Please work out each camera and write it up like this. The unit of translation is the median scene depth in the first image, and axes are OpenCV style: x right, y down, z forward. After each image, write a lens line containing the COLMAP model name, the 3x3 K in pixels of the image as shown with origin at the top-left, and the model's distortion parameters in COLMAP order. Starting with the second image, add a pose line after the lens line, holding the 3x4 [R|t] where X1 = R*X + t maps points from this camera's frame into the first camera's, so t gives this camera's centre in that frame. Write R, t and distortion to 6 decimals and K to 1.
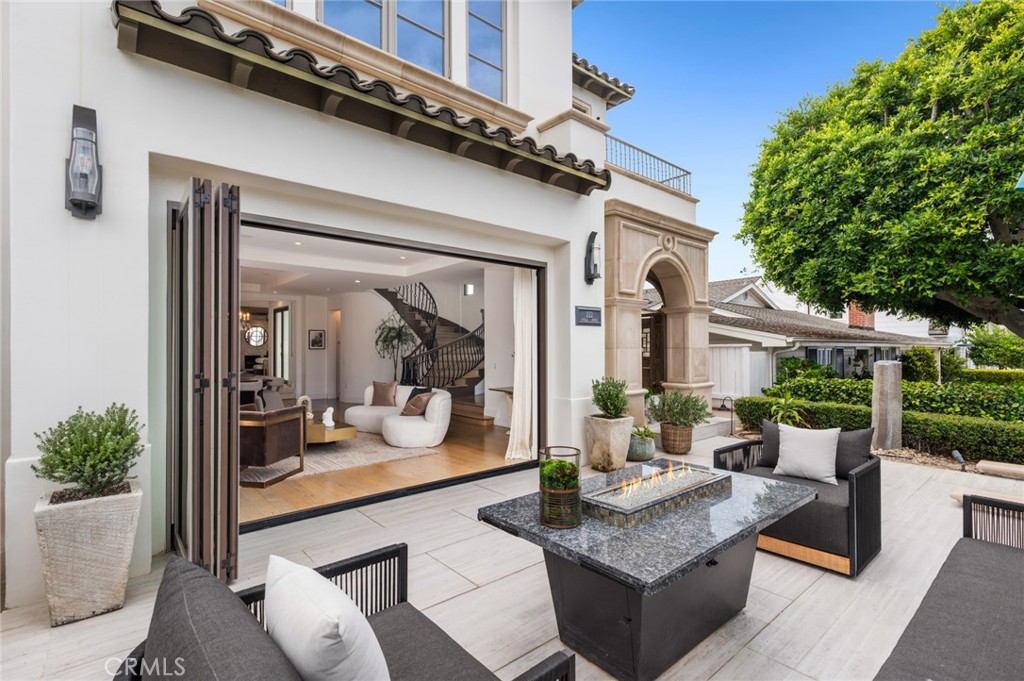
lens RADIAL K [[470.2, 0, 506.3], [0, 470.2, 345.4], [0, 0, 1]] dist [0.004654, 0.000382]
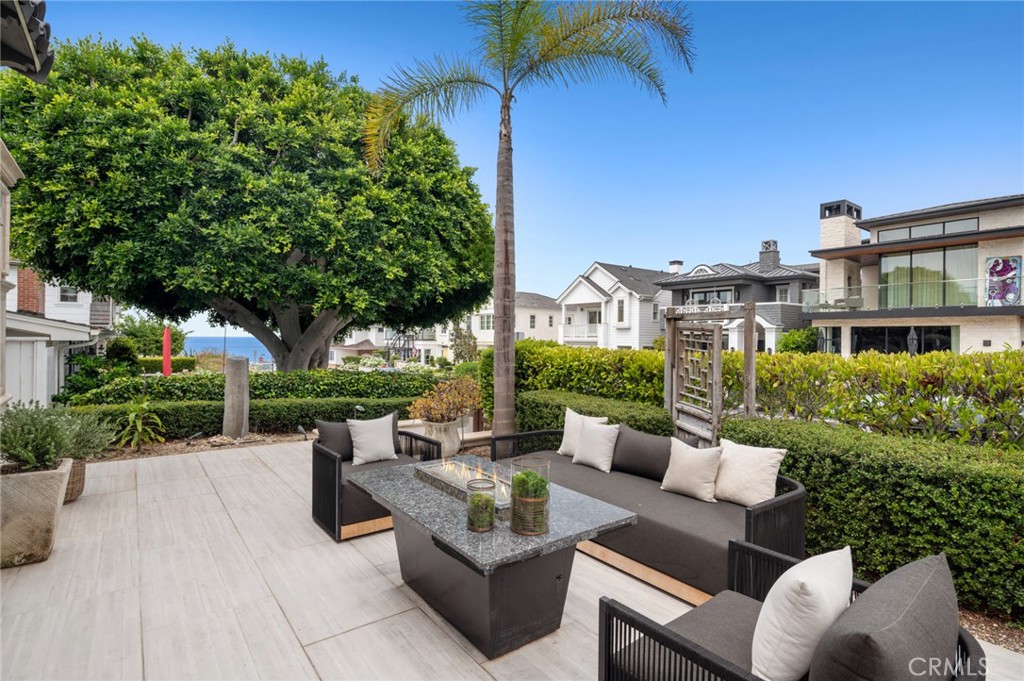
lens RADIAL K [[502.8, 0, 515.9], [0, 502.8, 338.8], [0, 0, 1]] dist [-0.002854, 0.000230]
pose [[0.043520, 0.003172, 0.999048, -0.275201], [-0.017532, 0.999843, -0.002410, -0.013374], [-0.998899, -0.017410, 0.043569, 0.266674]]
